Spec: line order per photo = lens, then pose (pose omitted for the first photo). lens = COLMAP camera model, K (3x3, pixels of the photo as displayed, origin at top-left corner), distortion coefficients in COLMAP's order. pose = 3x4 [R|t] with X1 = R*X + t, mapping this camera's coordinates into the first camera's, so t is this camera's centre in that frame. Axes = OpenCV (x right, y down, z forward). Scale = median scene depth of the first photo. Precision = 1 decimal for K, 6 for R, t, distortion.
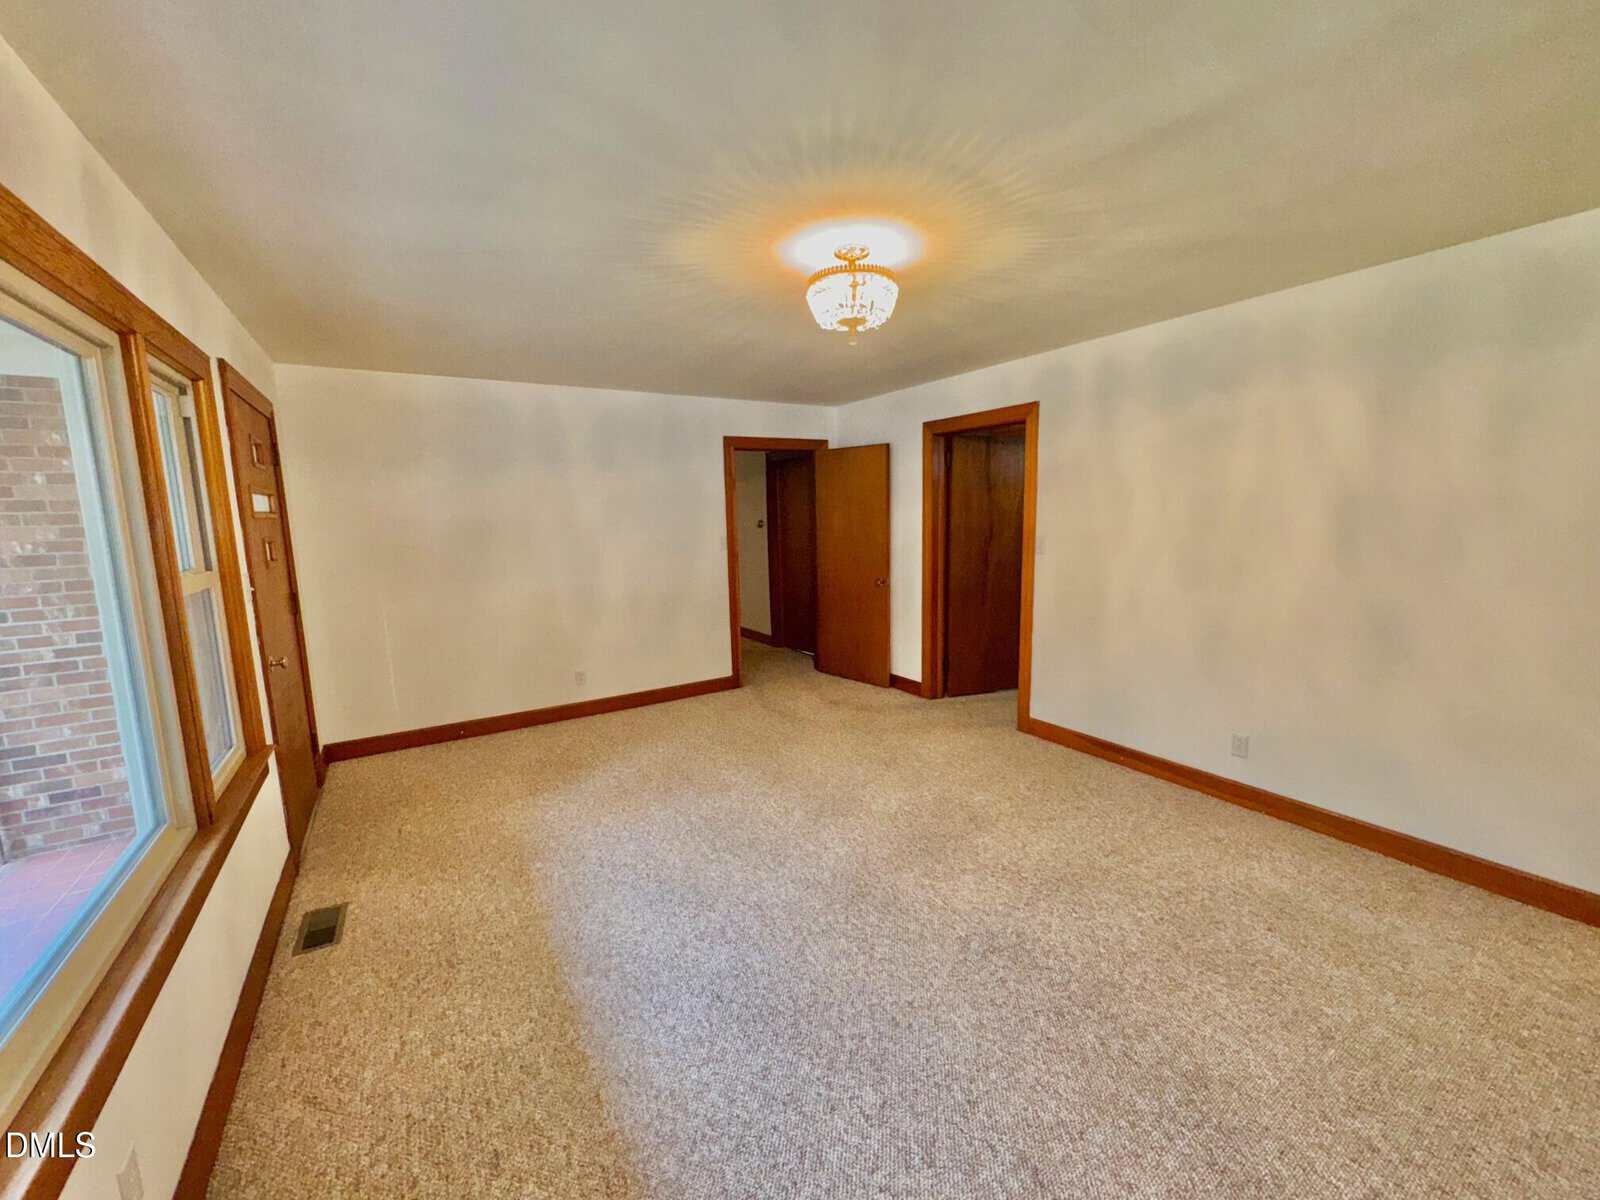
lens RADIAL K [[636.9, 0, 800.0], [0, 636.9, 600.0], [0, 0, 1]] dist [-0.002889, 0.000034]
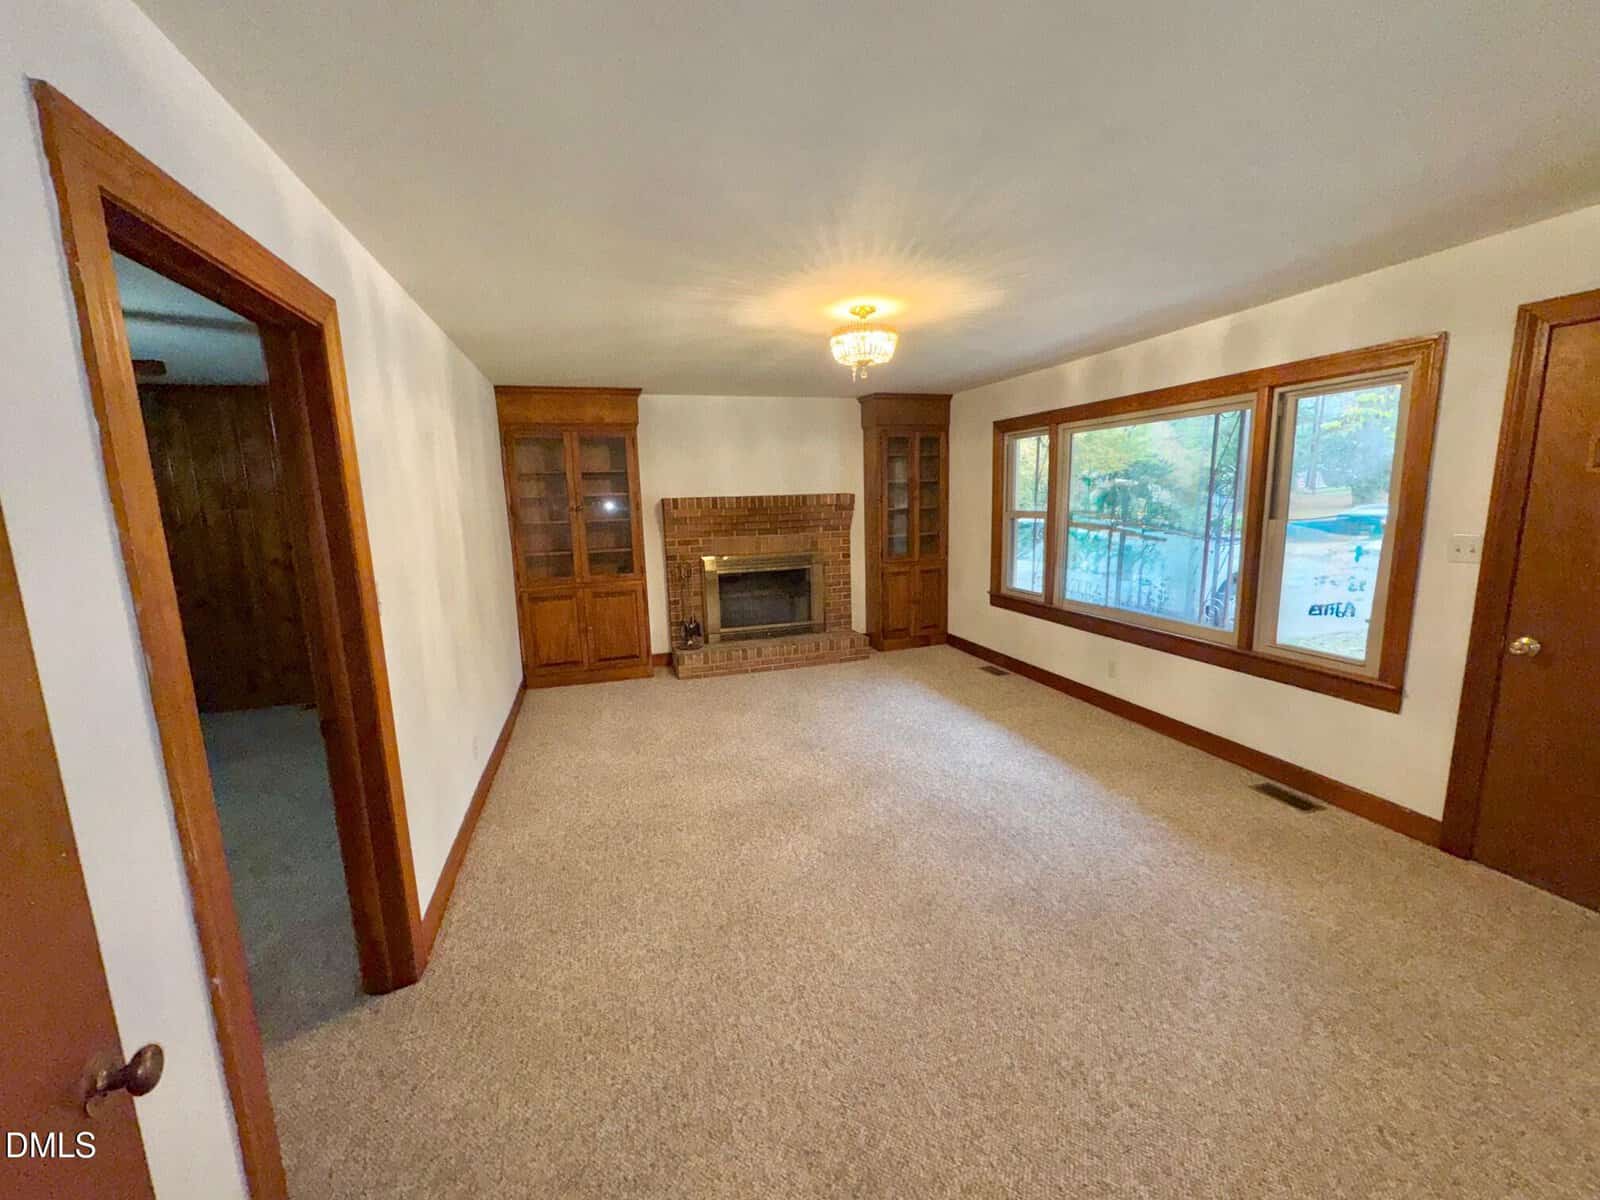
lens RADIAL K [[636.9, 0, 800.0], [0, 636.9, 600.0], [0, 0, 1]] dist [-0.002889, 0.000034]
pose [[-0.966190, 0.010521, 0.257617, -0.097296], [0.088088, 0.952515, 0.291473, -0.267730], [-0.242317, 0.304311, -0.921237, 1.812149]]
